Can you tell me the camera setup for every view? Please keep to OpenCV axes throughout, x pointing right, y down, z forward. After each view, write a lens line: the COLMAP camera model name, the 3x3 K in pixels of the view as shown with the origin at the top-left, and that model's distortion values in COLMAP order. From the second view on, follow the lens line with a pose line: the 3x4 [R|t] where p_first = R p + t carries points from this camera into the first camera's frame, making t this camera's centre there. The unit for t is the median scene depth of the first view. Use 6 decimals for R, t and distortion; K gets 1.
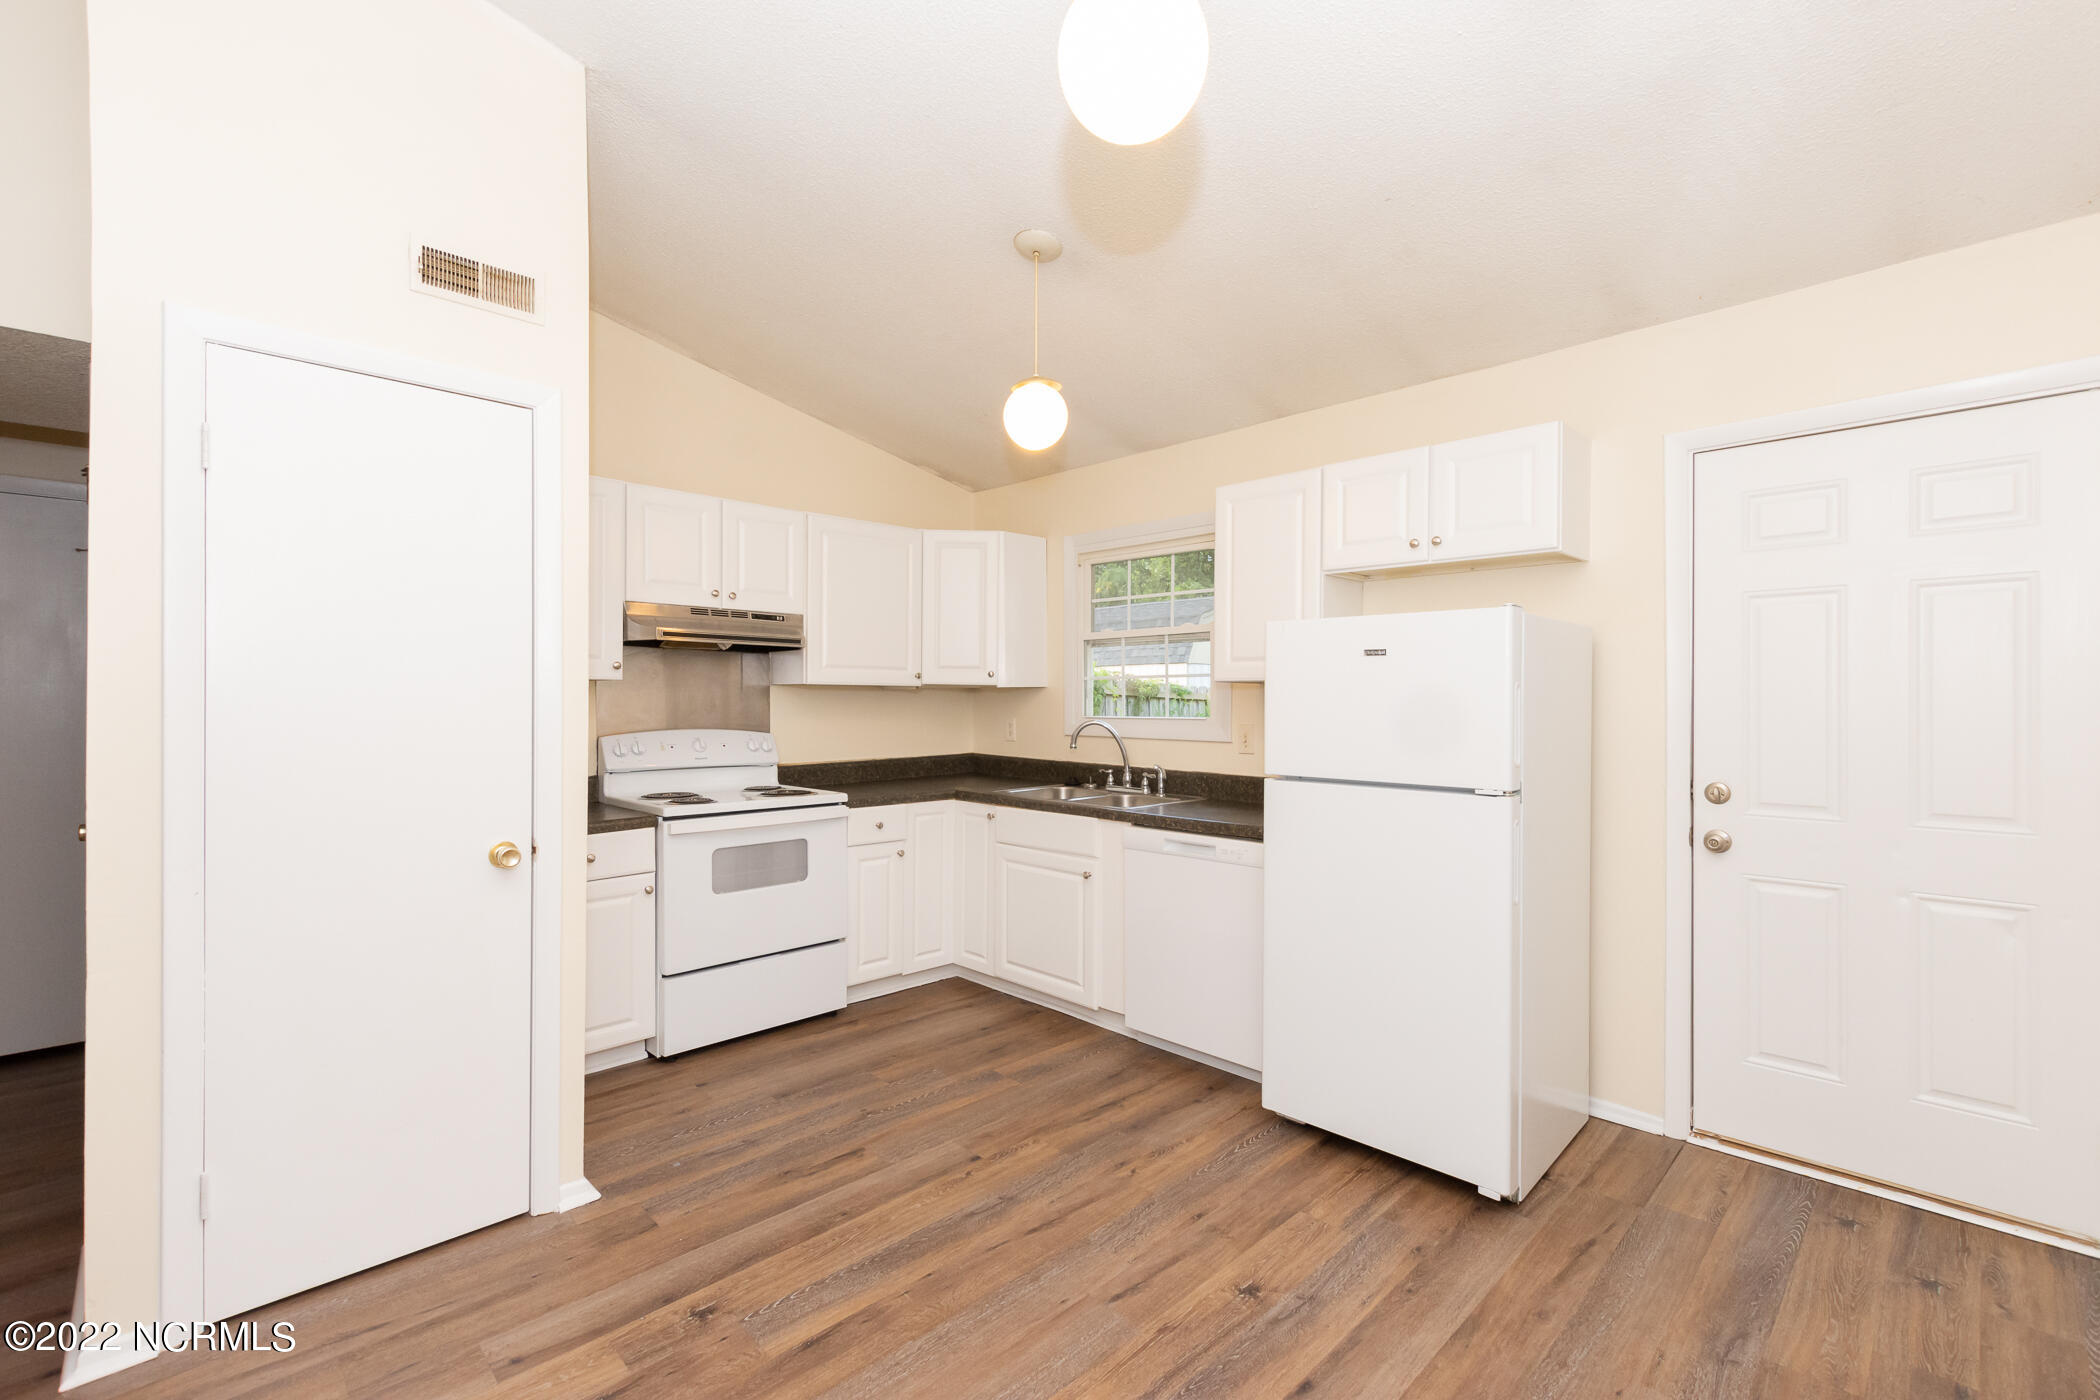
lens RADIAL K [[904.9, 0, 1049.0], [0, 904.9, 704.4], [0, 0, 1]] dist [0.009285, -0.004320]
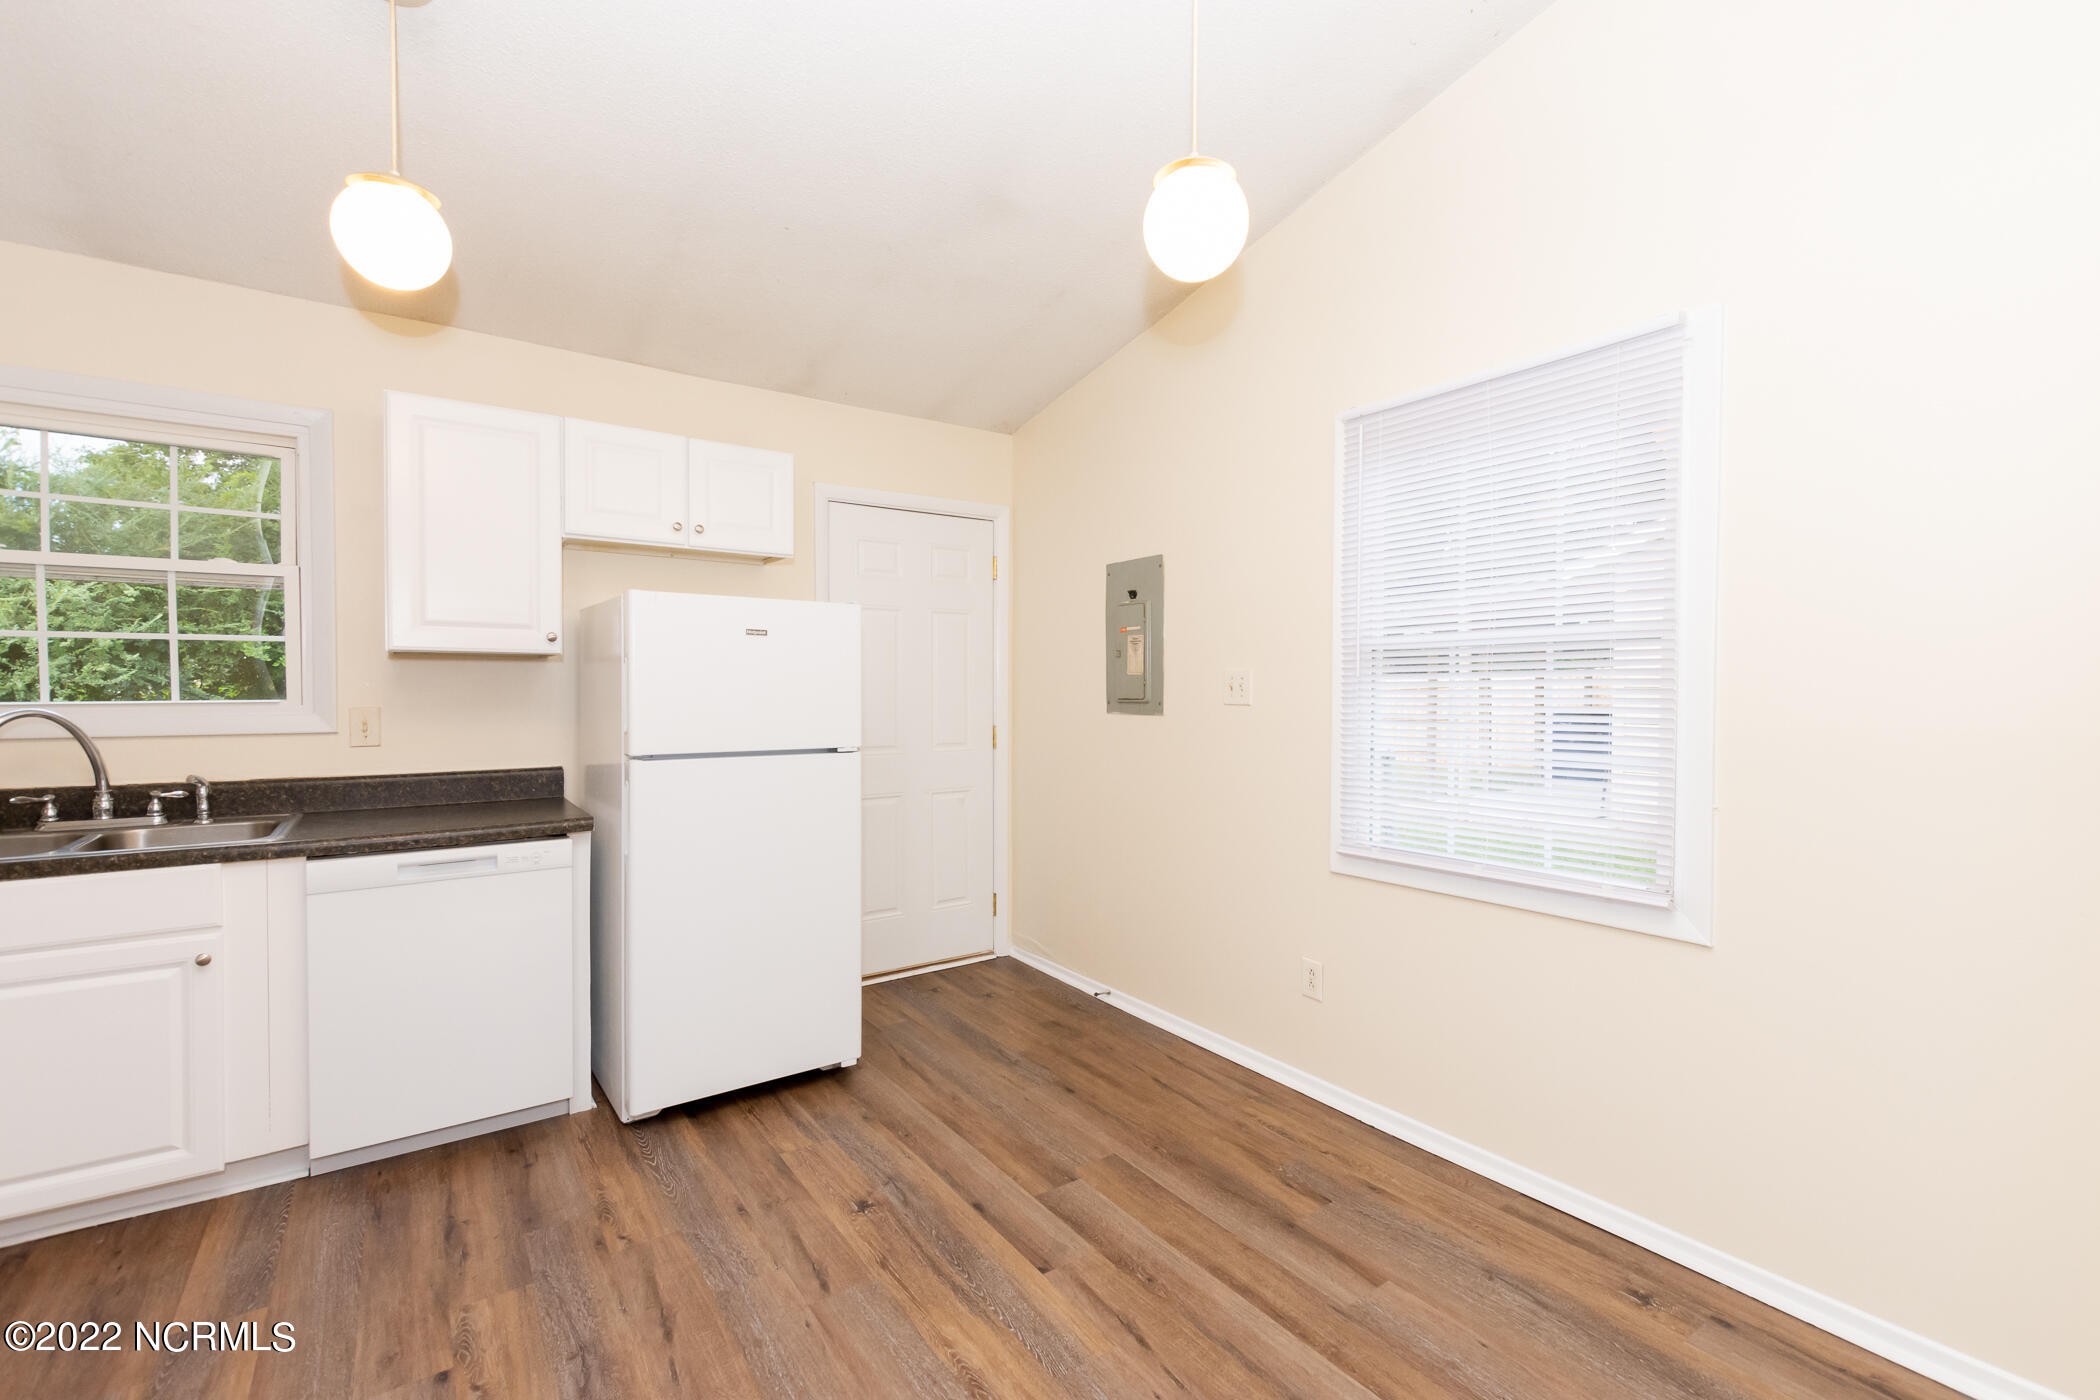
lens RADIAL K [[904.9, 0, 1048.4], [0, 904.9, 710.2], [0, 0, 1]] dist [0.009285, -0.004320]
pose [[0.157107, -0.028737, 0.987163, -0.561336], [0.002229, 0.999584, 0.028744, 0.005217], [-0.987579, -0.002315, 0.157106, 0.411921]]
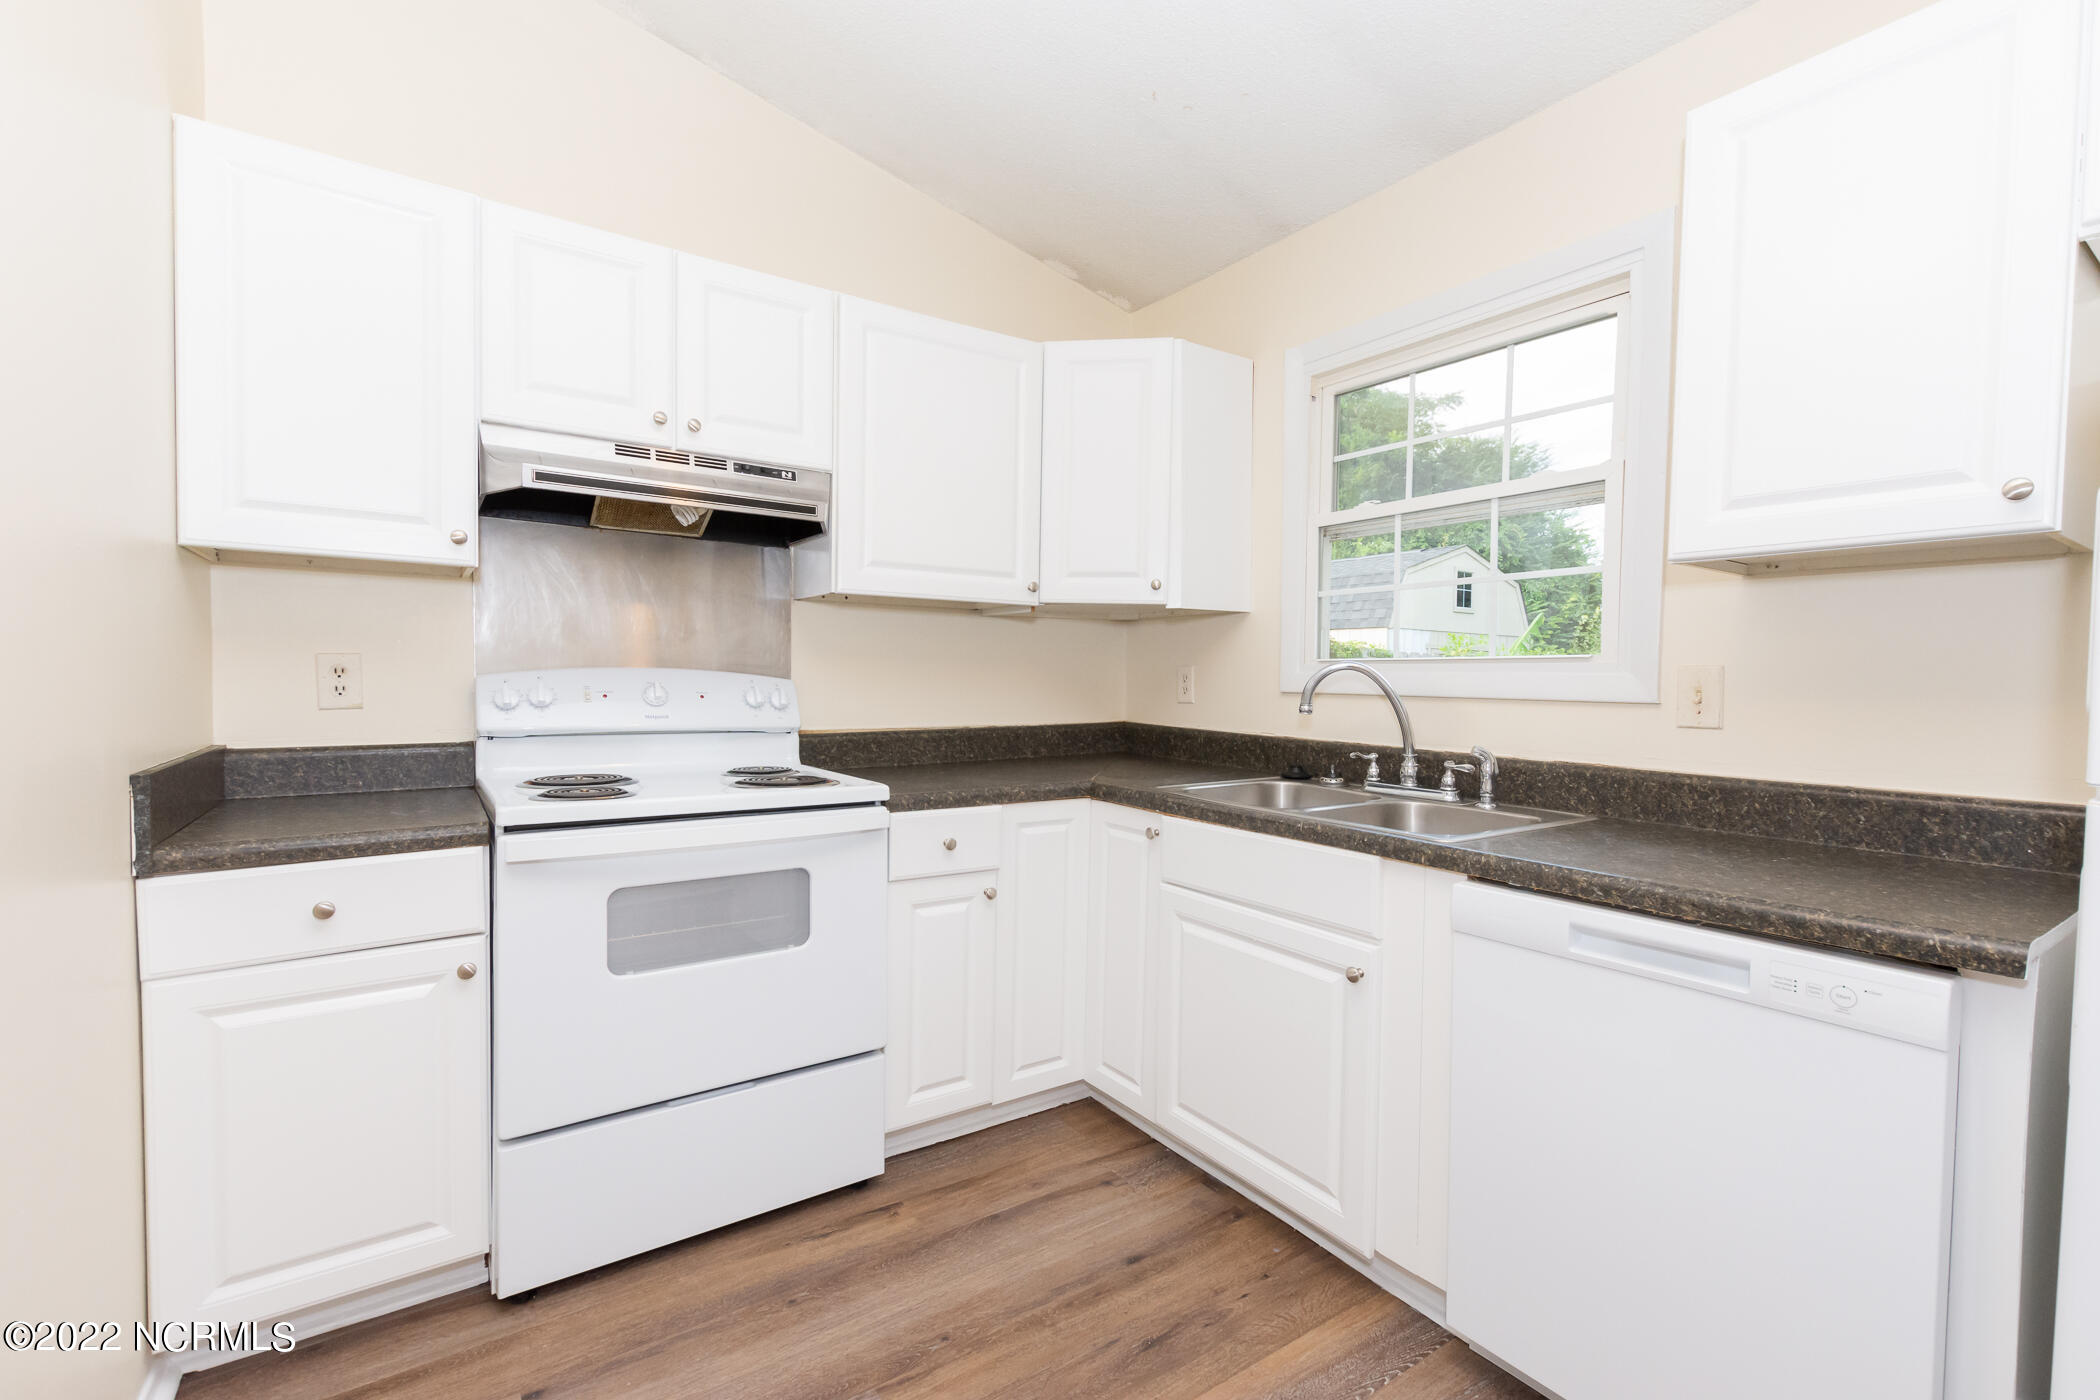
lens RADIAL K [[904.9, 0, 1057.8], [0, 904.9, 705.7], [0, 0, 1]] dist [0.009285, -0.004320]
pose [[0.986067, 0.017120, -0.165463, -0.042527], [-0.013083, 0.999590, 0.025454, 0.044939], [0.165831, -0.022935, 0.985887, 0.611835]]
